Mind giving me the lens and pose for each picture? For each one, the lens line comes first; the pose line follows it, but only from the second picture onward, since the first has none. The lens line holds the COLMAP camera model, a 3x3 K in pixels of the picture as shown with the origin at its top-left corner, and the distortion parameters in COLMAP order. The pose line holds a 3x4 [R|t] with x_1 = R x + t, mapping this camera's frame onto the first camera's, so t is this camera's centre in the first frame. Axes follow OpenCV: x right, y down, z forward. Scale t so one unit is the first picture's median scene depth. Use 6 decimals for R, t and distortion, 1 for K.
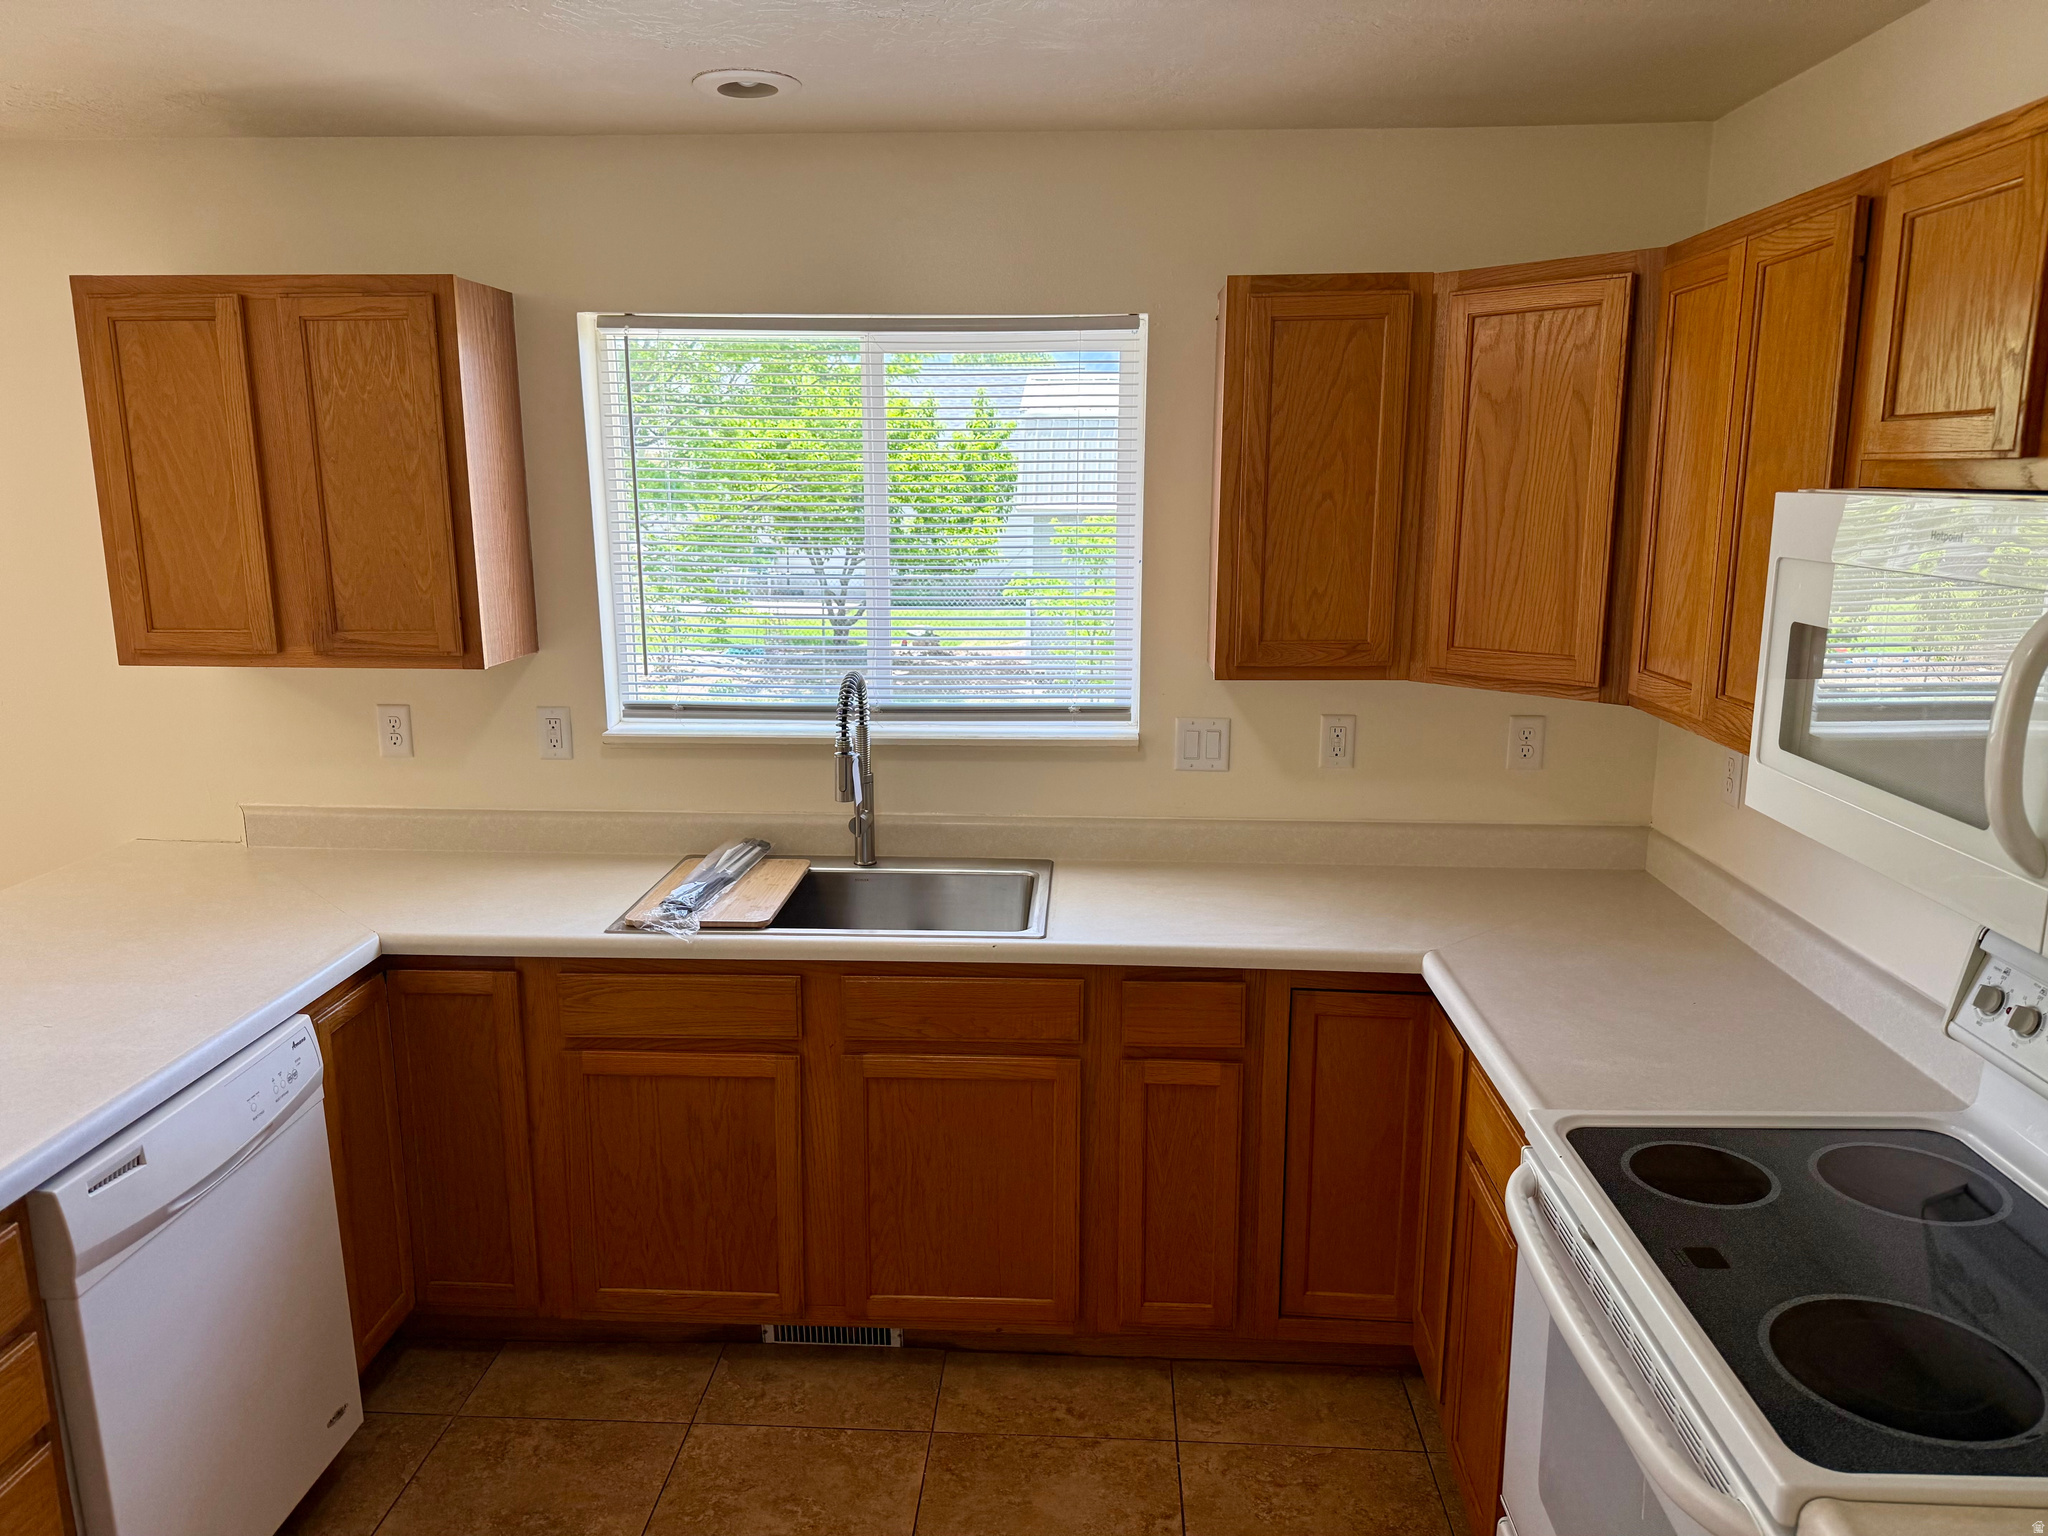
lens RADIAL K [[1449.1, 0, 1027.6], [0, 1449.1, 777.8], [0, 0, 1]] dist [0.087849, -0.140105]
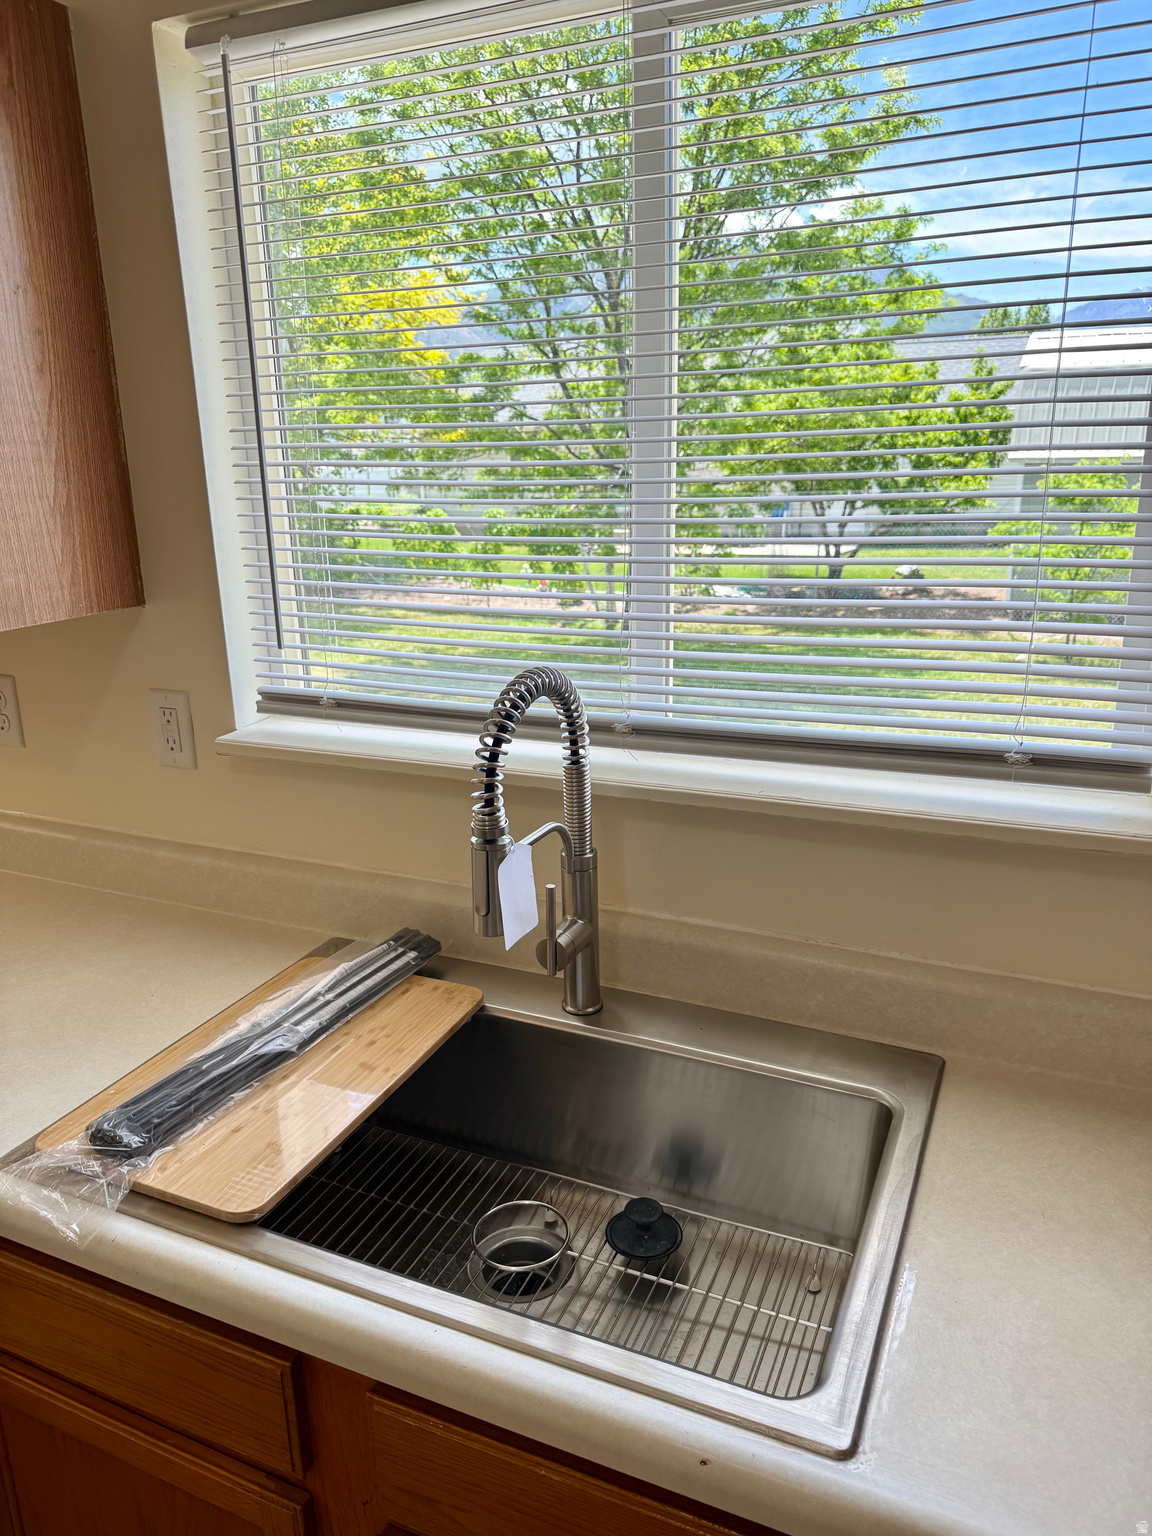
lens RADIAL K [[1086.8, 0, 570.7], [0, 1086.8, 768.7], [0, 0, 1]] dist [0.087849, -0.140105]
pose [[0.929367, 0.079509, -0.360492, 0.026421], [-0.050498, 0.994732, 0.089209, -0.067636], [0.365686, -0.064704, 0.928487, 0.613861]]
